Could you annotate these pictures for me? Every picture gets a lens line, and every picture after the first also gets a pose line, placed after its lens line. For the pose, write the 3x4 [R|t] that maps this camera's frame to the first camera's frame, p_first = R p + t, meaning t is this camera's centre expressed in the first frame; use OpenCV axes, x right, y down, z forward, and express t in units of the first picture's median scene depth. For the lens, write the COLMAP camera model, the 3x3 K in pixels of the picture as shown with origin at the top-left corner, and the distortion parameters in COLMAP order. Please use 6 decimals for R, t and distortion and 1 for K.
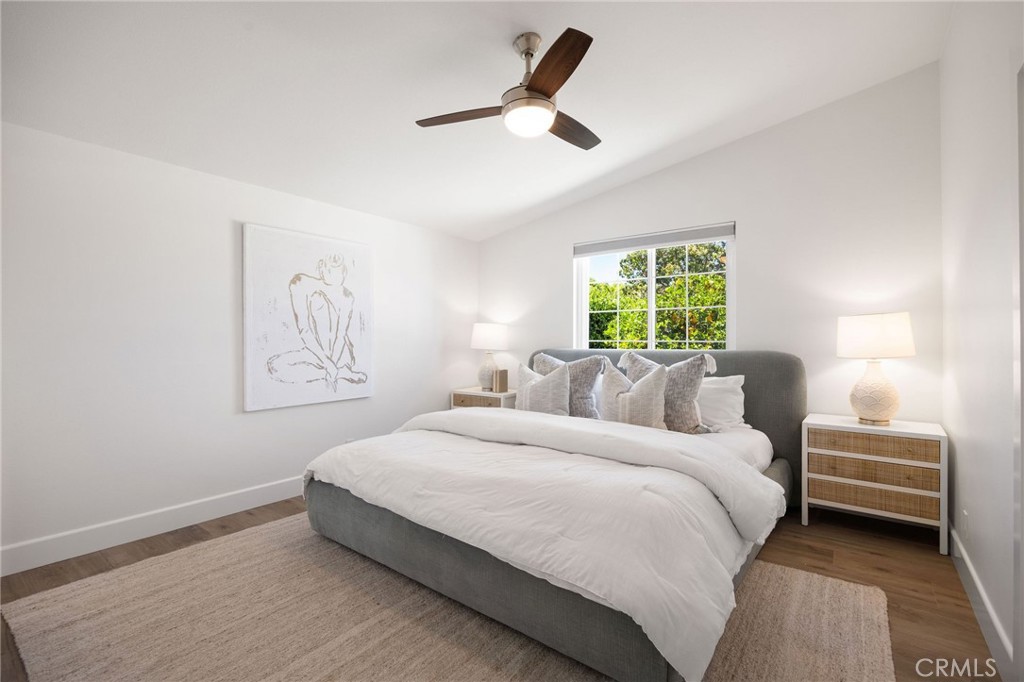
lens RADIAL K [[464.0, 0, 502.3], [0, 464.0, 344.2], [0, 0, 1]] dist [-0.001152, -0.000087]
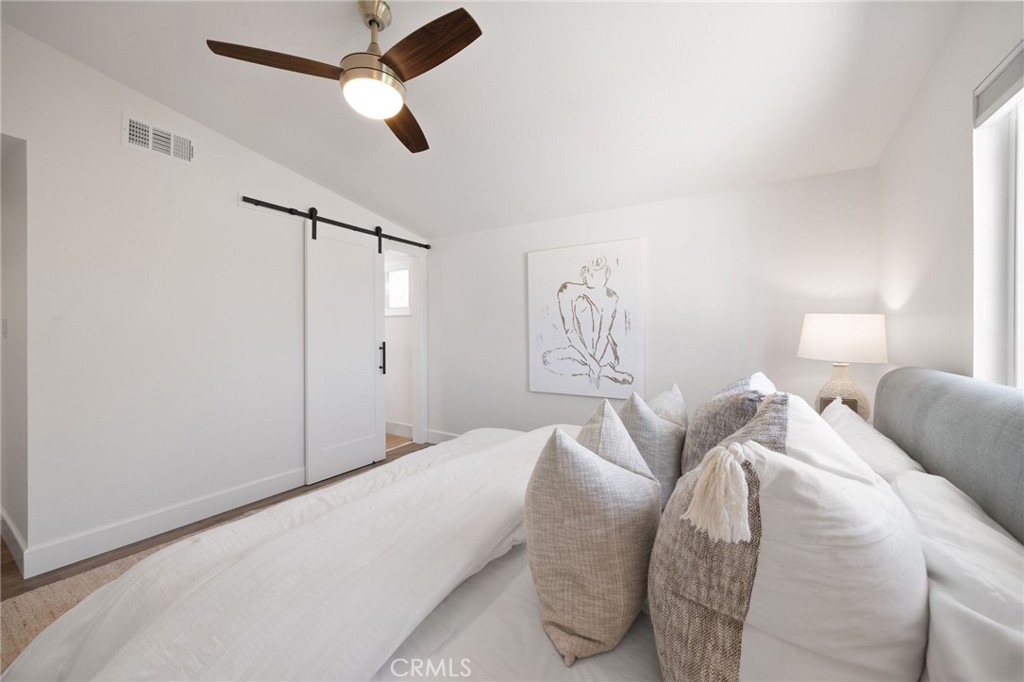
lens RADIAL K [[398.2, 0, 510.9], [0, 398.2, 342.1], [0, 0, 1]] dist [0.000101, -0.000271]
pose [[0.123978, 0.015016, -0.992171, 0.520094], [-0.014792, 0.999802, 0.013284, -0.011875], [0.992175, 0.013030, 0.124176, 0.696150]]
